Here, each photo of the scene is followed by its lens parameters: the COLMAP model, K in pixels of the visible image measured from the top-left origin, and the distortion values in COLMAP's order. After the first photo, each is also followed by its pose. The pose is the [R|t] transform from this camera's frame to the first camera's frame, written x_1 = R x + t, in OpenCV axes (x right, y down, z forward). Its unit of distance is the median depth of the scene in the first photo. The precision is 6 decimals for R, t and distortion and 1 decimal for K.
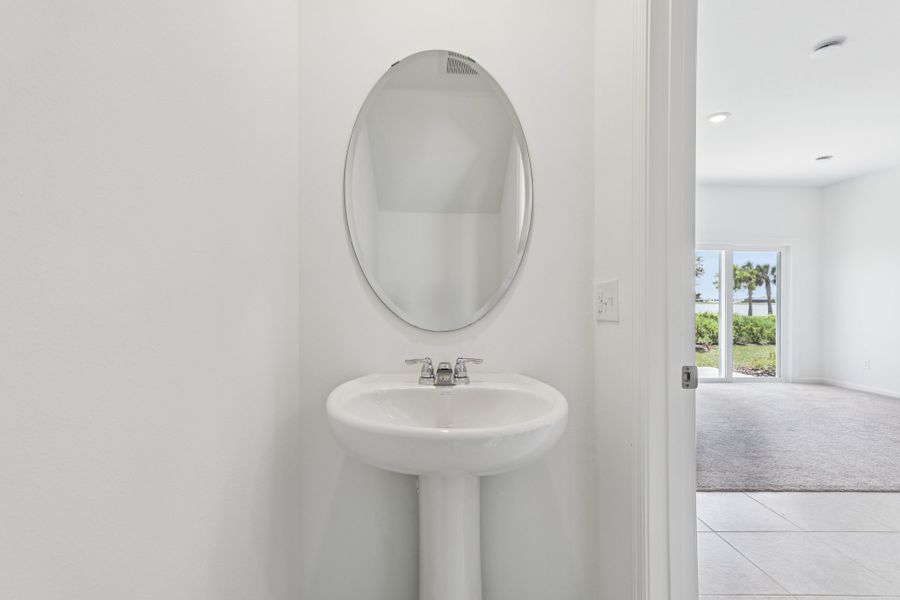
lens RADIAL K [[415.9, 0, 455.8], [0, 415.9, 294.1], [0, 0, 1]] dist [0.017010, 0.000396]
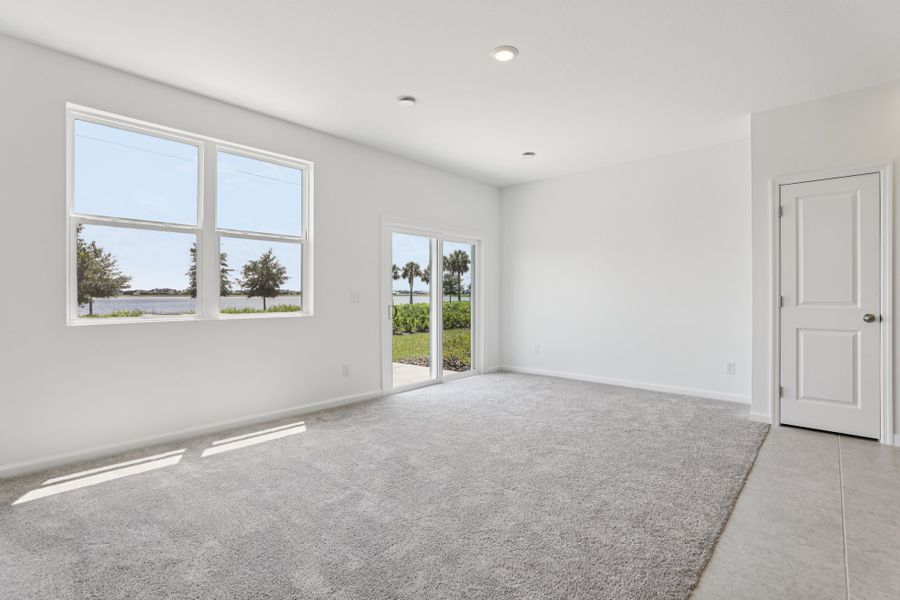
lens RADIAL K [[417.6, 0, 450.5], [0, 417.6, 294.7], [0, 0, 1]] dist [-0.014148, 0.001005]
pose [[0.690206, -0.000615, 0.723613, 0.011238], [-0.014860, 0.999777, 0.015024, 0.004131], [-0.723460, -0.021123, 0.690043, 0.357782]]
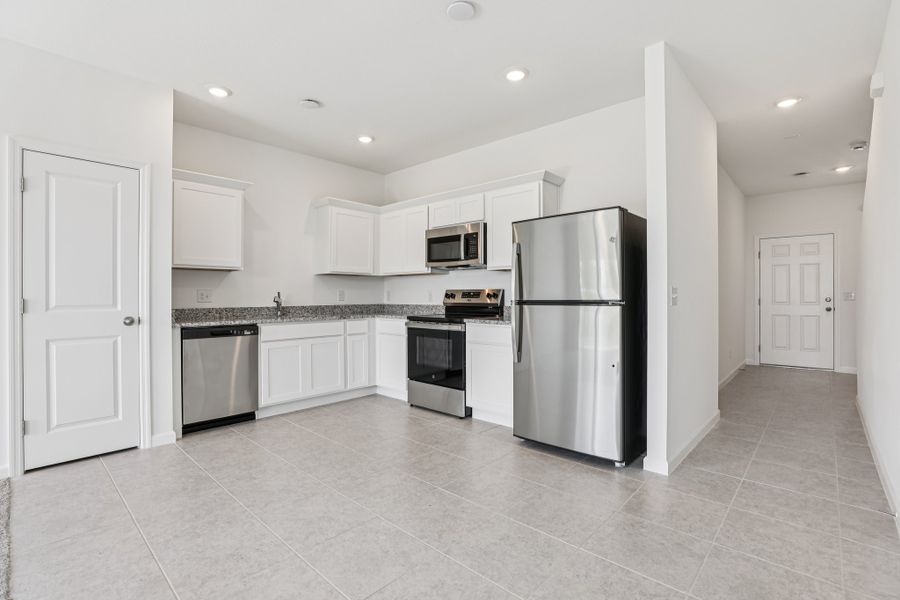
lens RADIAL K [[417.6, 0, 450.5], [0, 417.6, 294.7], [0, 0, 1]] dist [-0.014148, 0.001005]
pose [[-0.714384, 0.003012, 0.699748, 0.147584], [-0.010911, 0.999821, -0.015443, 0.005706], [-0.699669, -0.018667, -0.714223, 0.424876]]
